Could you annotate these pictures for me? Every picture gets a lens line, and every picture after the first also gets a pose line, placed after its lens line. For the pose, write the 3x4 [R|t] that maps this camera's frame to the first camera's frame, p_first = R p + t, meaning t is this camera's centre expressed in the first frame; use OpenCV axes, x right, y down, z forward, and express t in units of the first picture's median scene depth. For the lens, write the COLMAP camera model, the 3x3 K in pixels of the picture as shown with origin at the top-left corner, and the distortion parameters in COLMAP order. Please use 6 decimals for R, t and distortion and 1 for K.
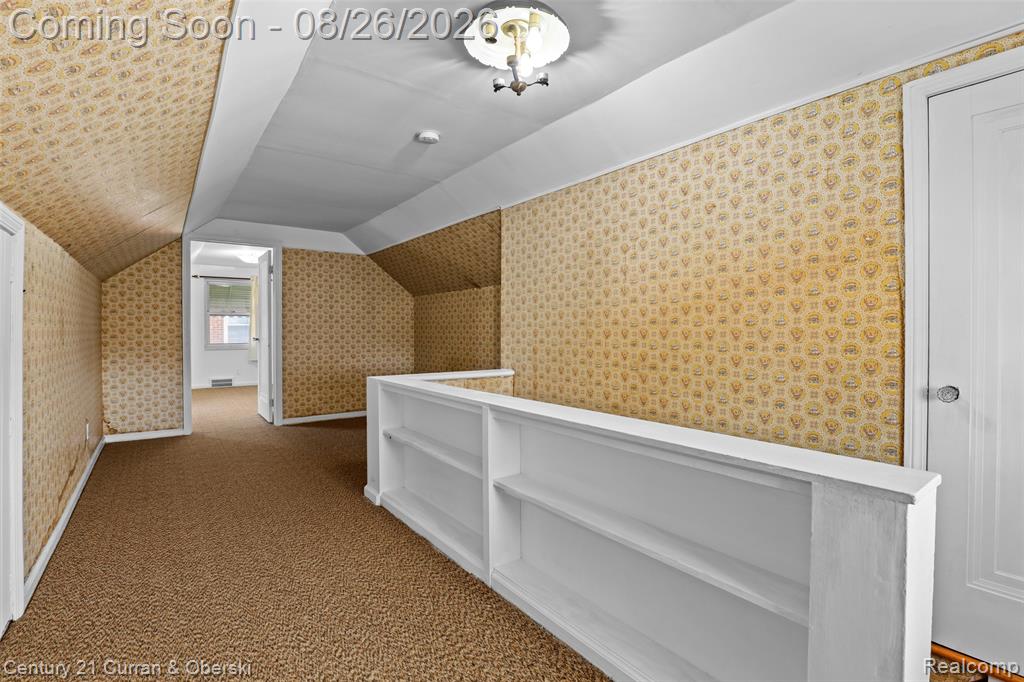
lens RADIAL K [[475.6, 0, 516.4], [0, 475.6, 339.9], [0, 0, 1]] dist [-0.028791, 0.000784]
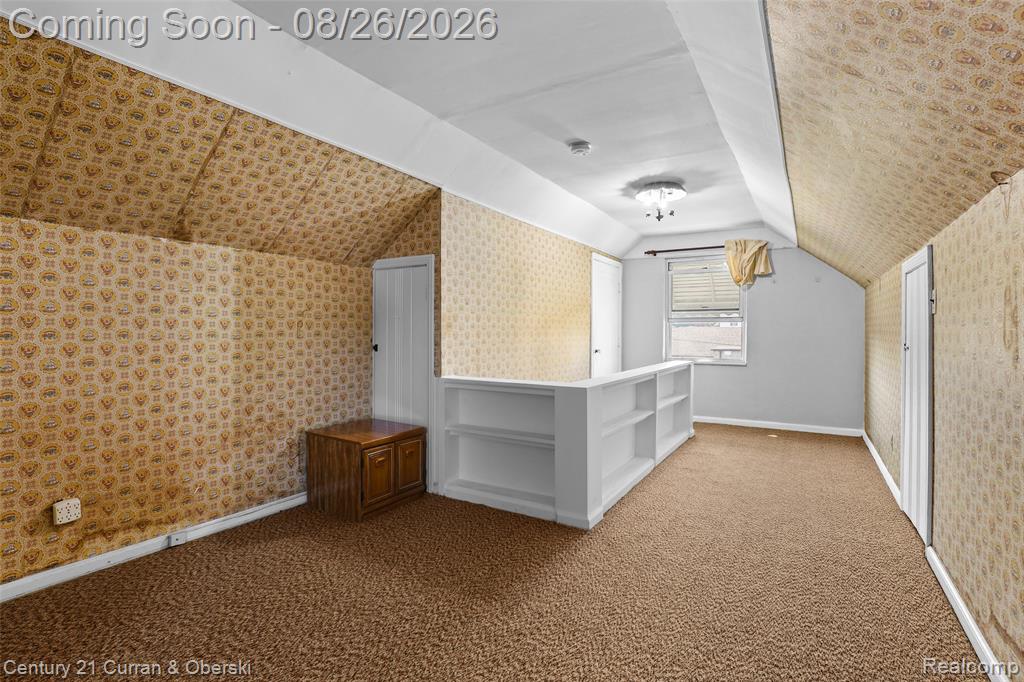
lens RADIAL K [[475.6, 0, 516.4], [0, 475.6, 339.9], [0, 0, 1]] dist [-0.028791, 0.000784]
pose [[-0.360379, -0.020037, 0.932591, -0.949106], [0.013407, 0.999555, 0.026657, -0.028449], [-0.932710, 0.022110, -0.359949, 1.282527]]
